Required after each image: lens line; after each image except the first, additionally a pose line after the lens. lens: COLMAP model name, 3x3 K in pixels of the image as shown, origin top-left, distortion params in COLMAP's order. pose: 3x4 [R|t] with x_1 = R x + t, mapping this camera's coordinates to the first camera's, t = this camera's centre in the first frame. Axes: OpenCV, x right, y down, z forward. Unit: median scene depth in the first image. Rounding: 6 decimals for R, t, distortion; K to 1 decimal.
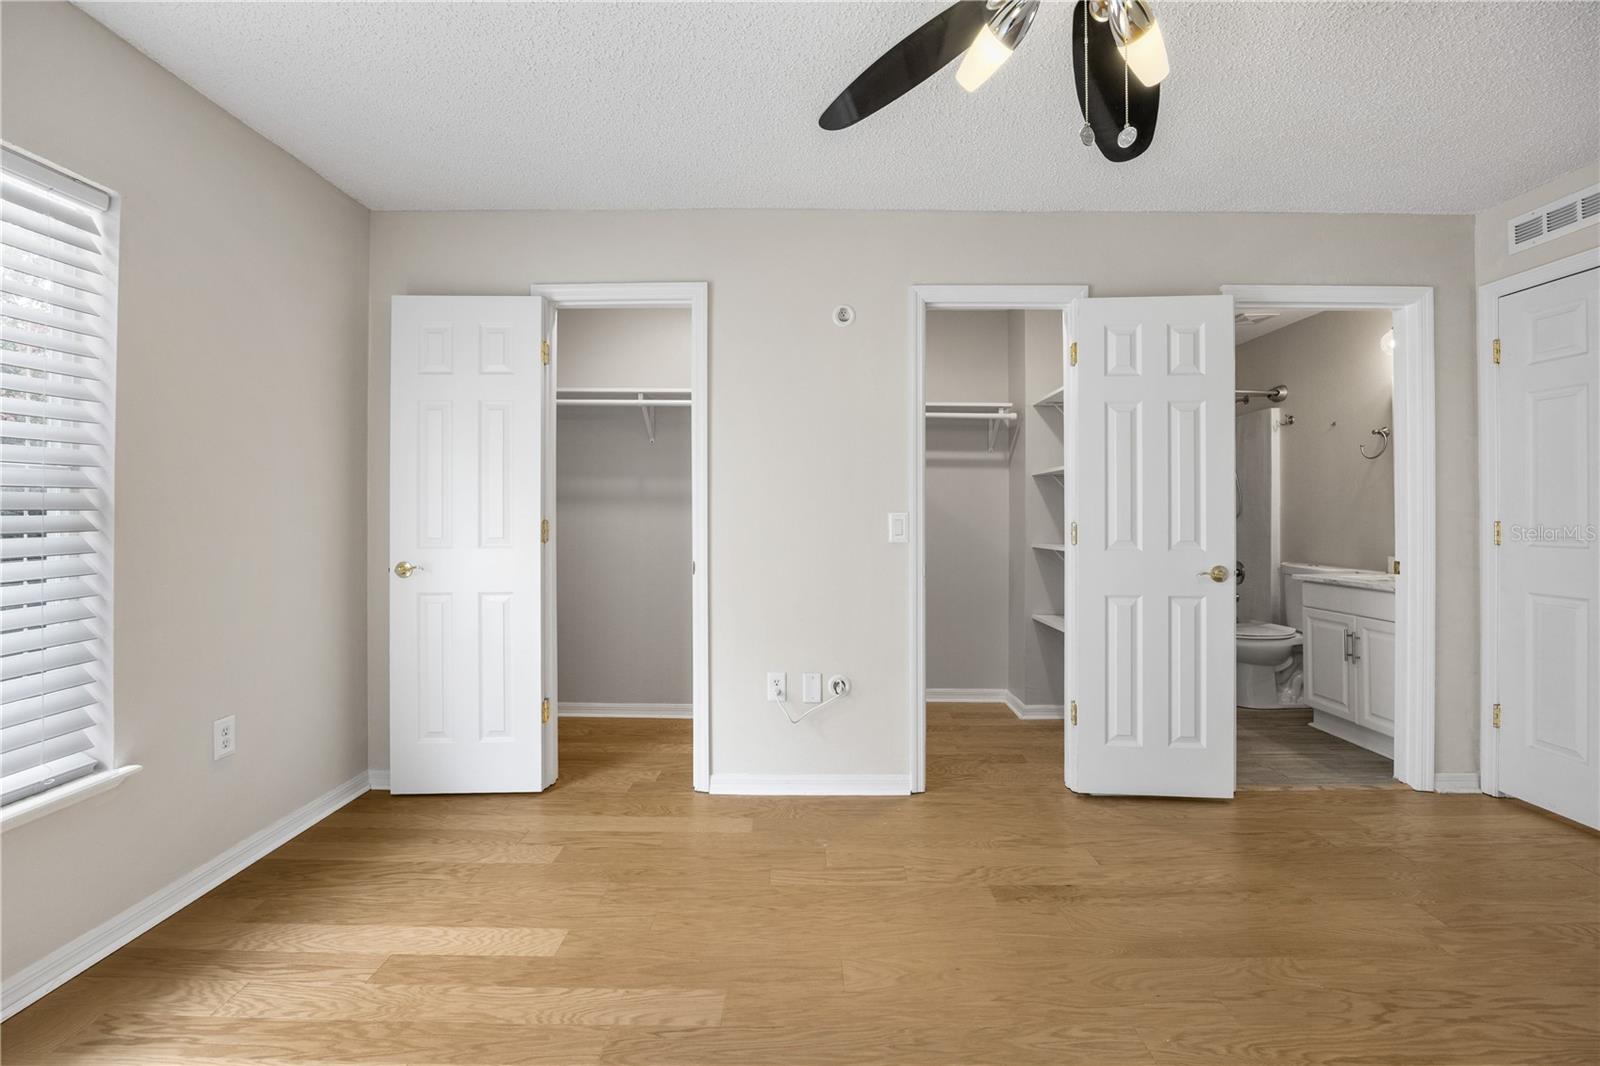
lens RADIAL K [[709.0, 0, 804.2], [0, 709.0, 521.9], [0, 0, 1]] dist [-0.014522, -0.000518]
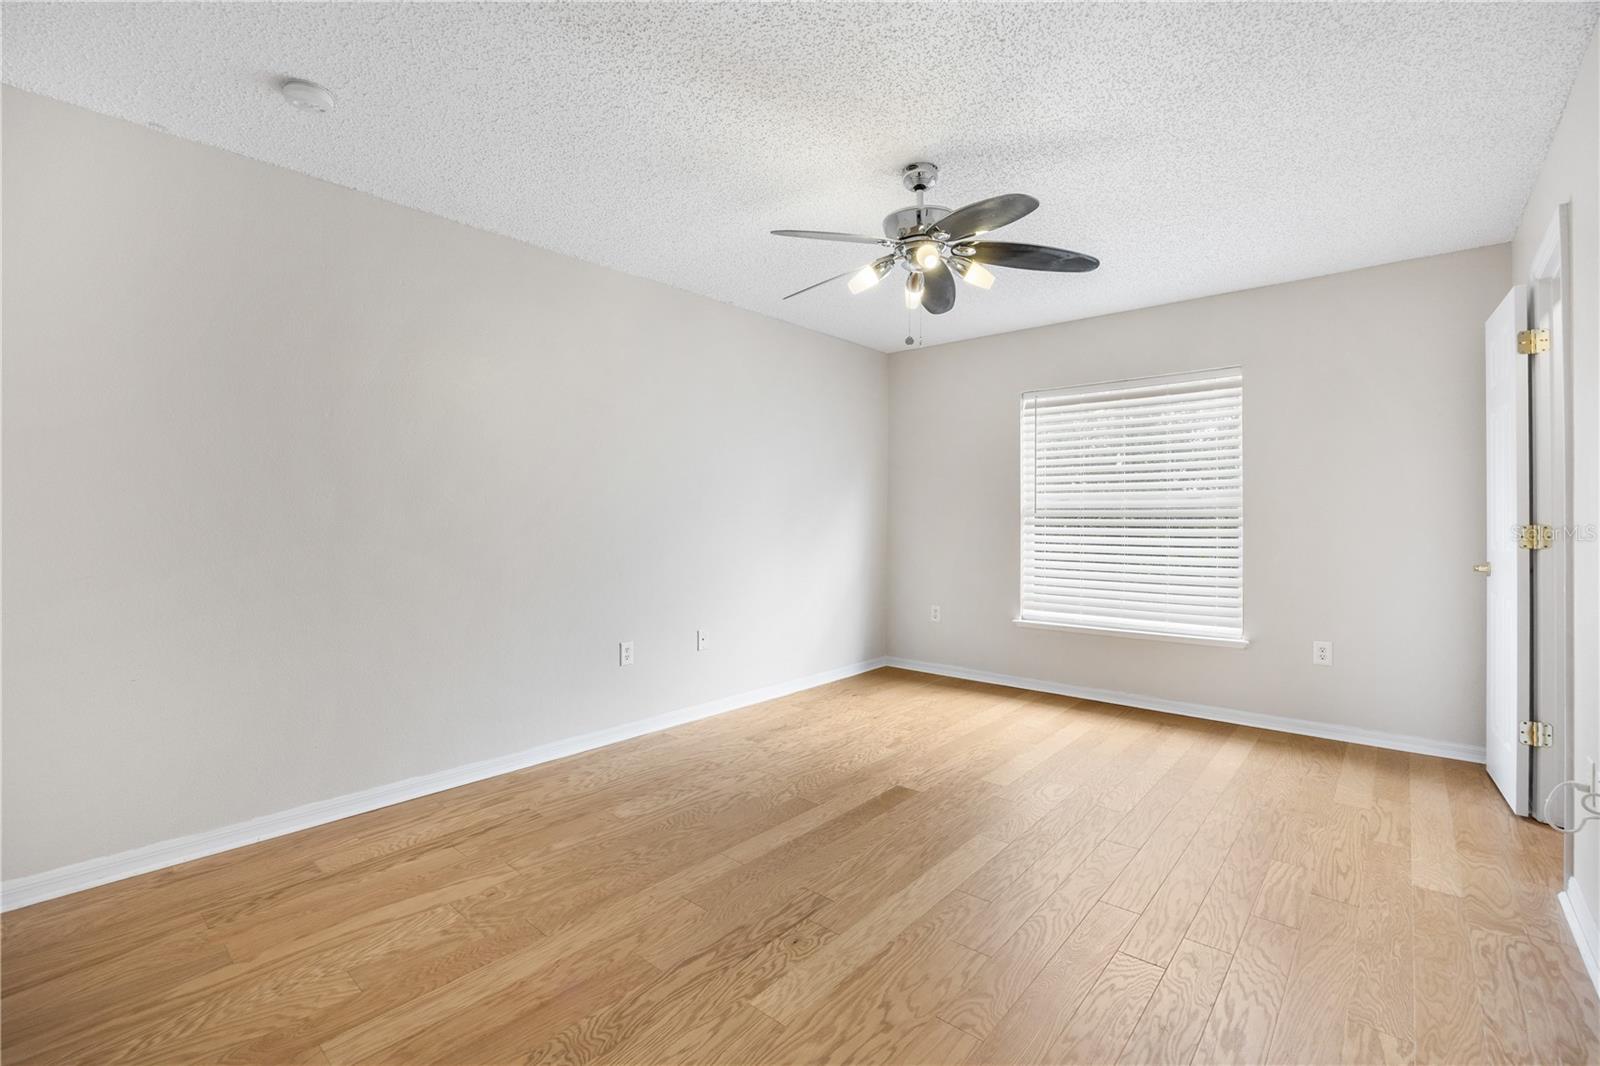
lens RADIAL K [[709.0, 0, 801.8], [0, 709.0, 524.2], [0, 0, 1]] dist [-0.014522, -0.000518]
pose [[-0.658855, 0.003537, -0.752262, 1.605385], [-0.008842, 0.999883, 0.012445, -0.012209], [0.752218, 0.014851, -0.658747, 1.502205]]
